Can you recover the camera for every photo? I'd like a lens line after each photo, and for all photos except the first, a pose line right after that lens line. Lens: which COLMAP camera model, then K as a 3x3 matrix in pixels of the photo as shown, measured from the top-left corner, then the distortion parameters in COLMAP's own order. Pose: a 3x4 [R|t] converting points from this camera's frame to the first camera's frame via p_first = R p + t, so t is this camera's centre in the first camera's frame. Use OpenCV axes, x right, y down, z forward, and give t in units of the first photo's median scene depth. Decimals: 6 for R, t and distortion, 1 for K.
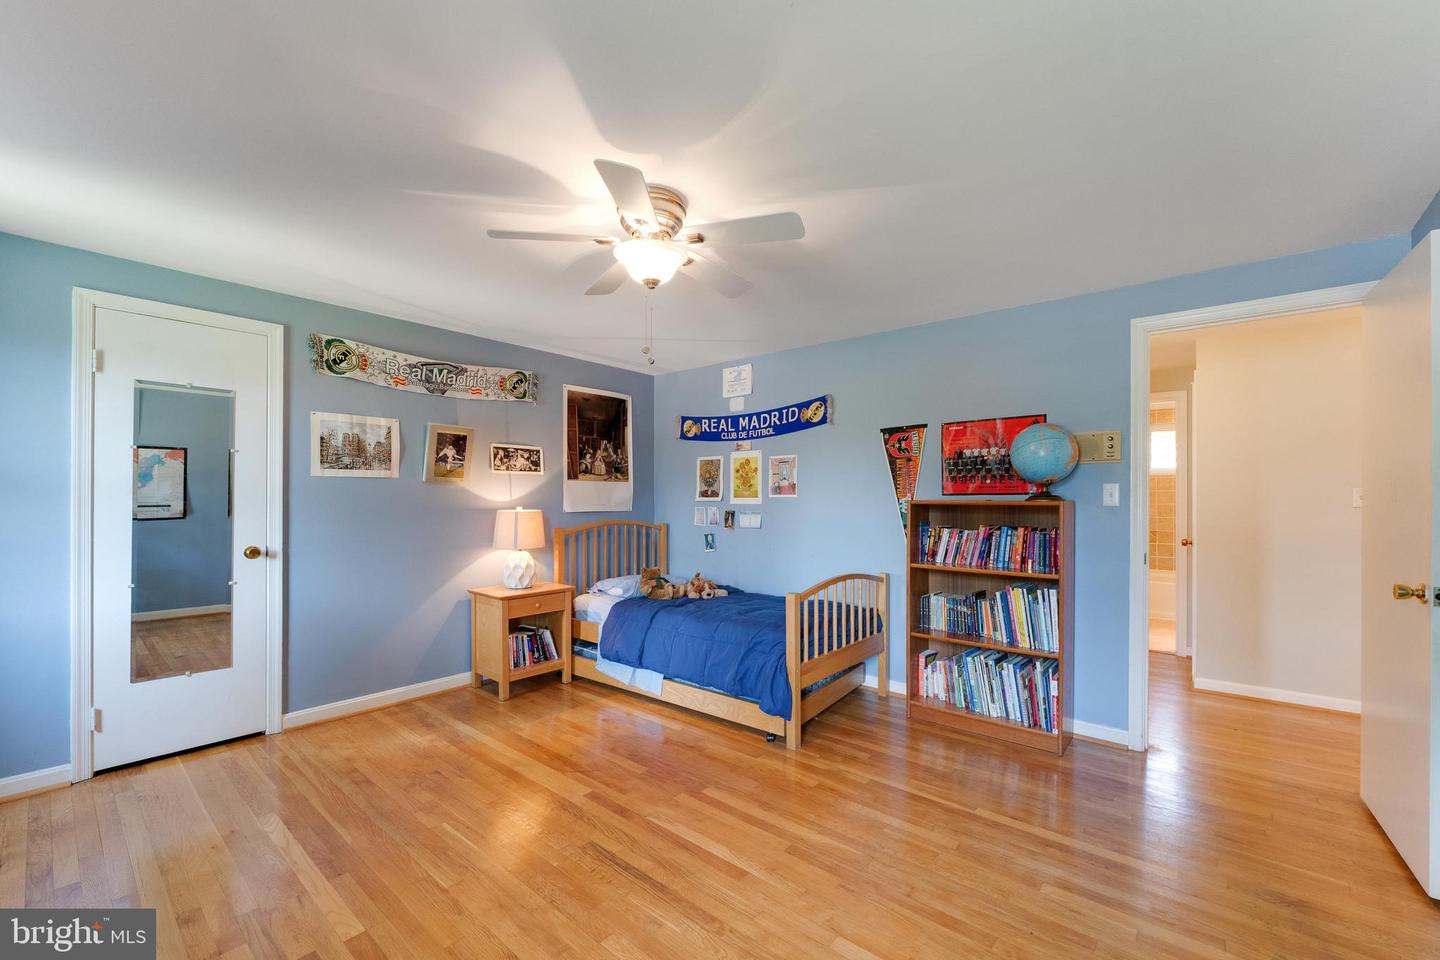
lens RADIAL K [[596.1, 0, 720.5], [0, 596.1, 496.8], [0, 0, 1]] dist [-0.000379, -0.000018]
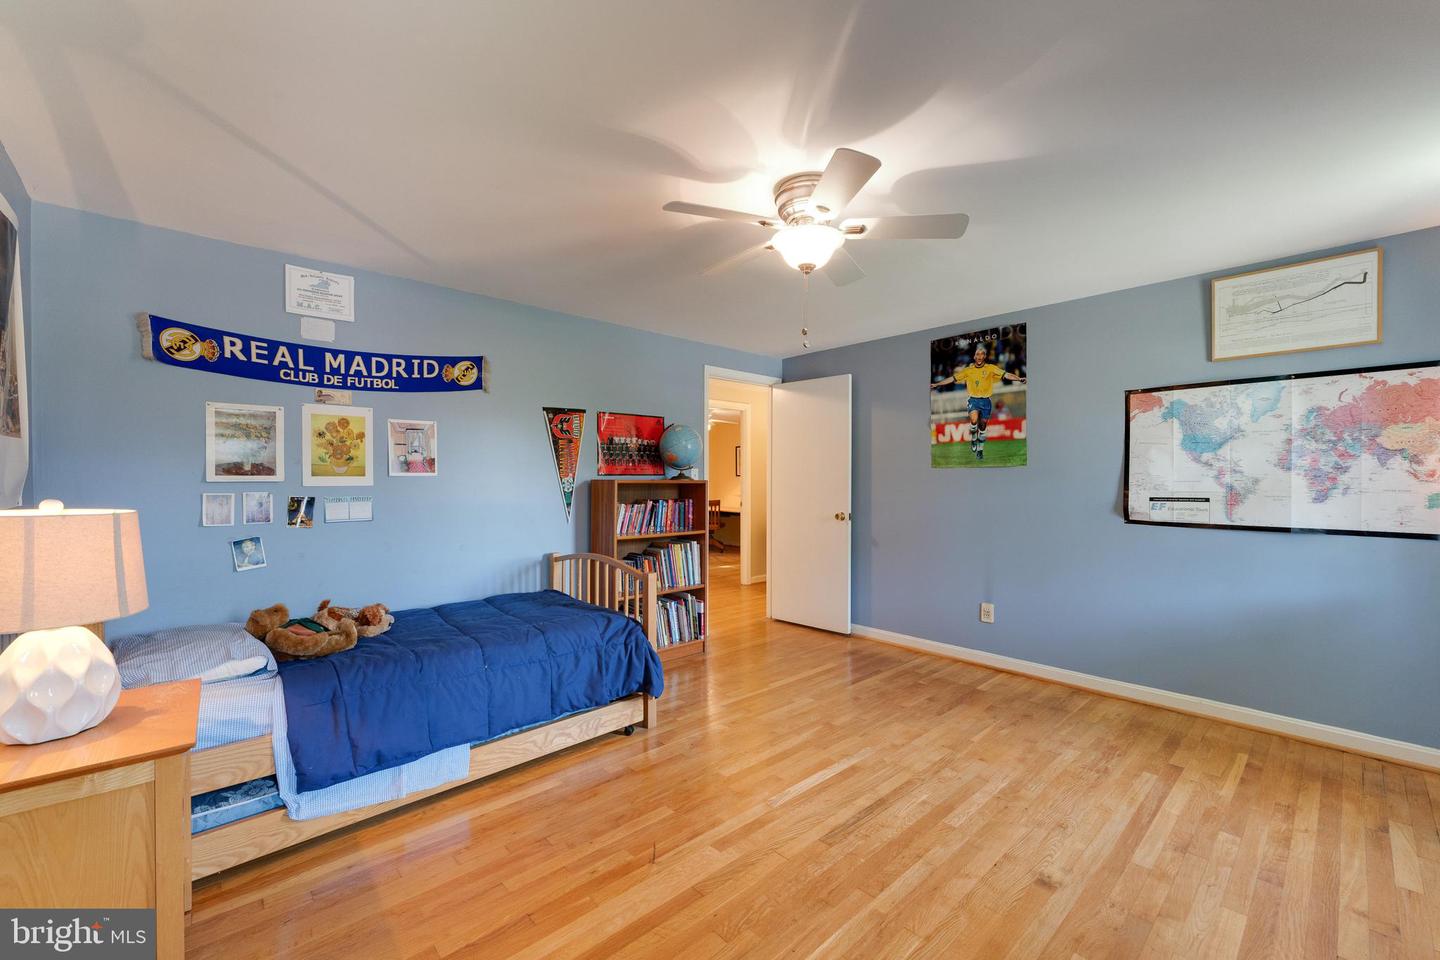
lens RADIAL K [[593.2, 0, 720.0], [0, 593.2, 480.0], [0, 0, 1]] dist [-0.002090, -0.000206]
pose [[0.111342, -0.001094, 0.993782, -0.593221], [-0.004125, 0.999990, 0.001563, 0.002867], [-0.993774, -0.004273, 0.111336, 0.534946]]
